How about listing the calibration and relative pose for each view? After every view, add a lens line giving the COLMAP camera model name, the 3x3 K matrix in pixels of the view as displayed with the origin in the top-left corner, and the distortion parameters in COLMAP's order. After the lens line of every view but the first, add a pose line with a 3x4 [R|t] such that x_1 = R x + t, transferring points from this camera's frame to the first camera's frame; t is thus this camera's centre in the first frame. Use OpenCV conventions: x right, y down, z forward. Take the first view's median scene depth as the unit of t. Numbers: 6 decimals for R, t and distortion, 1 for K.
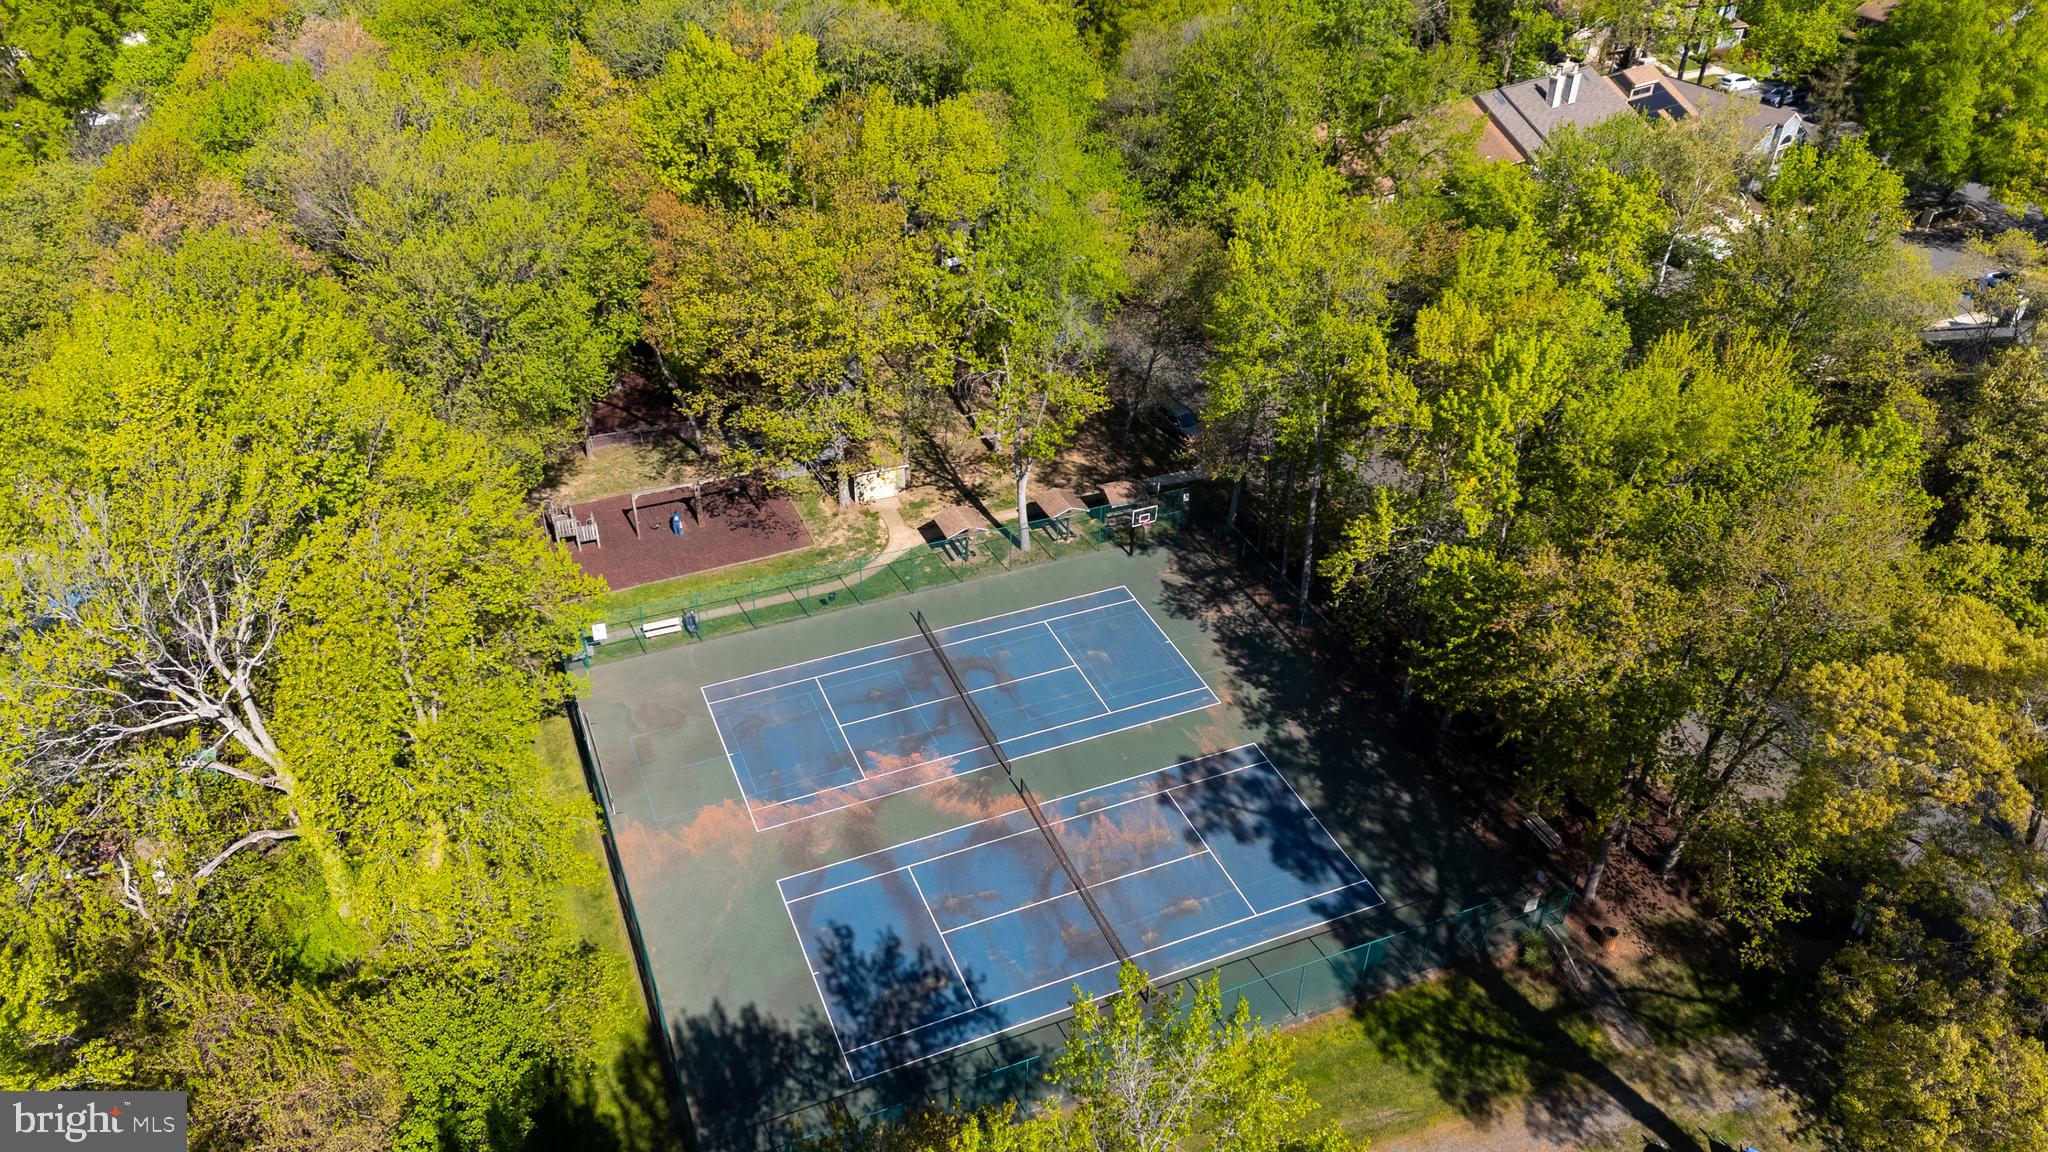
lens RADIAL K [[1514.2, 0, 1033.8], [0, 1514.2, 583.1], [0, 0, 1]] dist [0.096801, -0.082166]
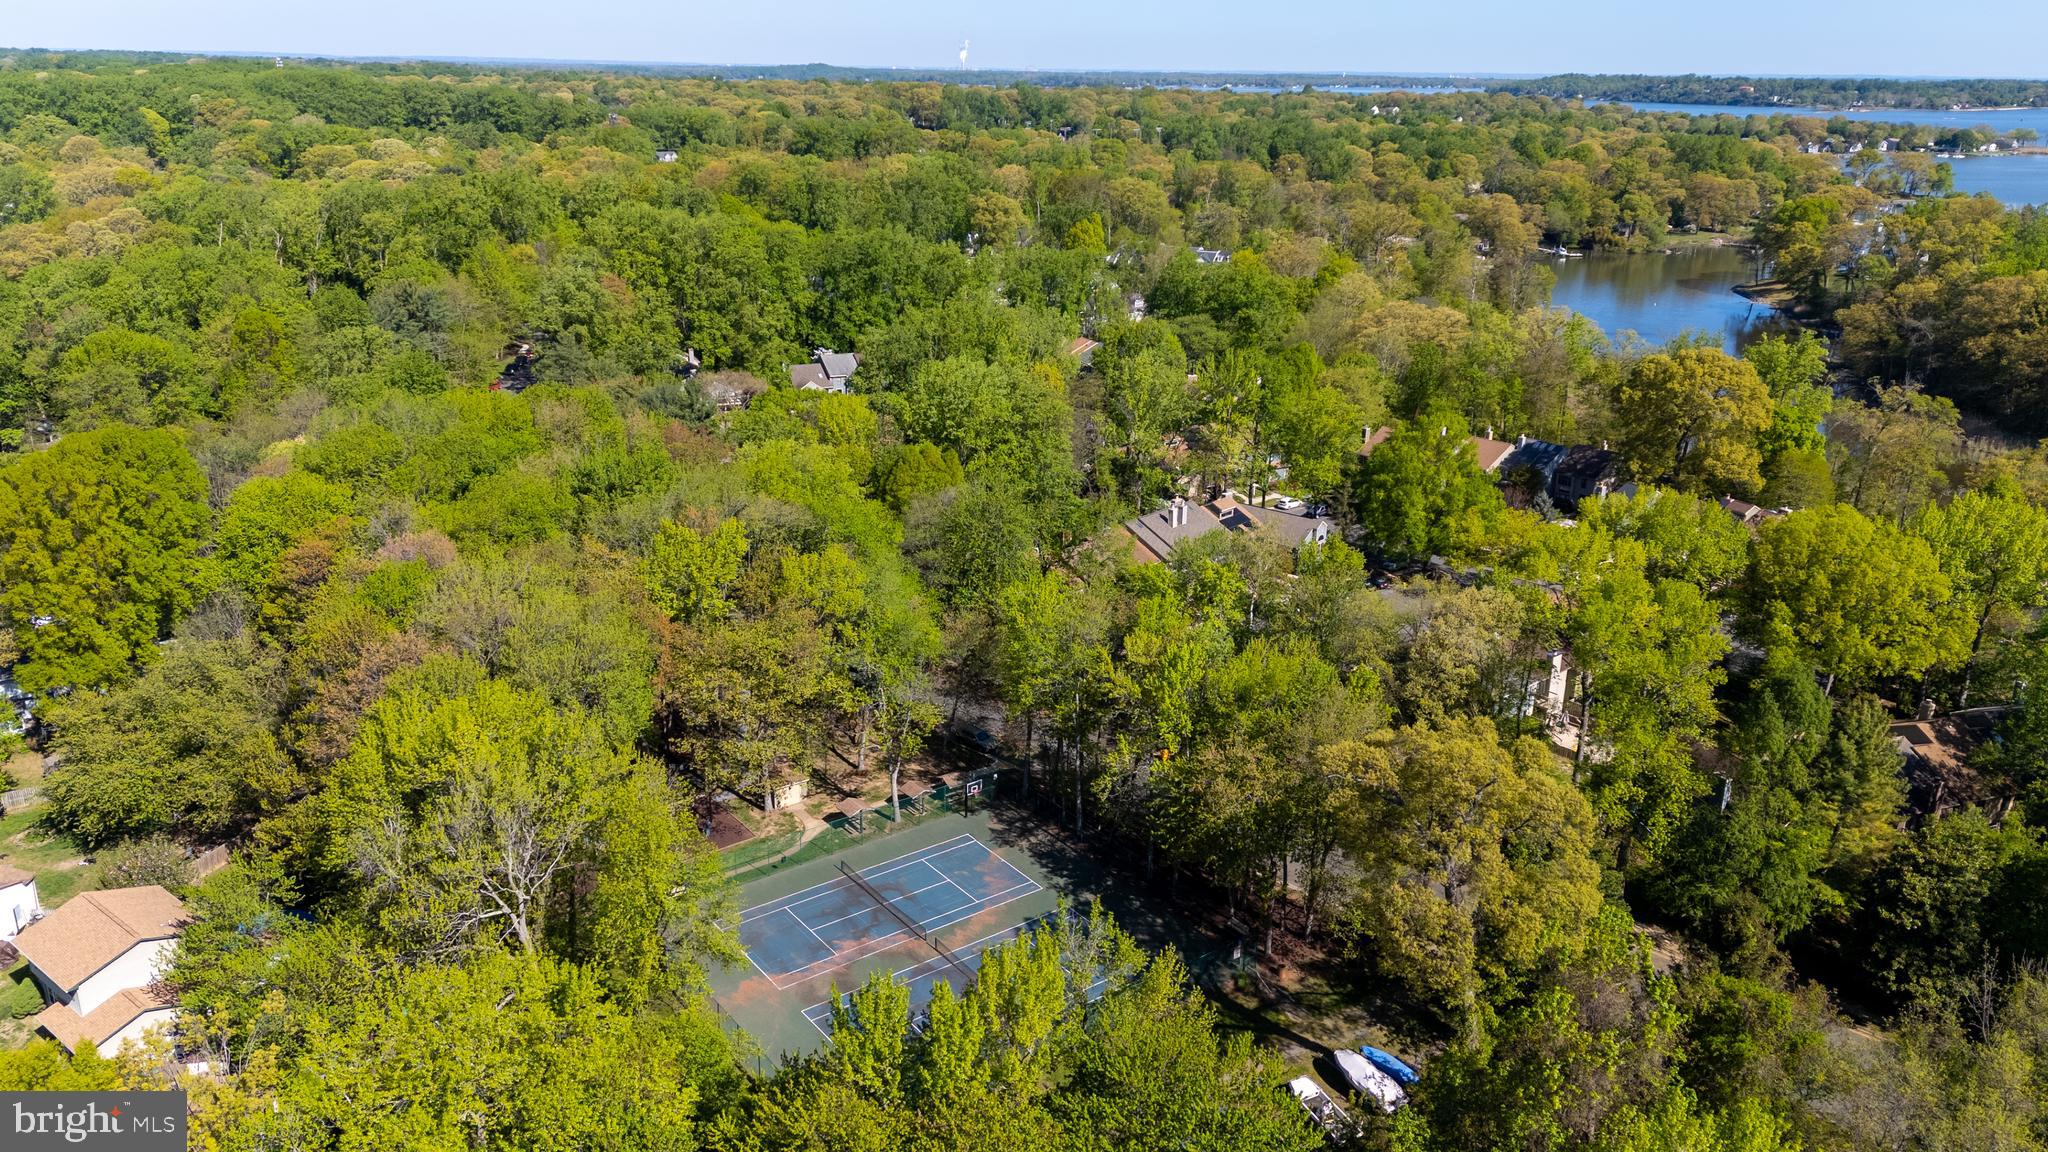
lens RADIAL K [[1514.2, 0, 1033.8], [0, 1514.2, 583.1], [0, 0, 1]] dist [0.096801, -0.082166]
pose [[0.972878, -0.081356, 0.216539, -0.190539], [0.137228, 0.956578, -0.257151, 0.166461], [-0.186215, 0.279892, 0.941798, -0.560284]]
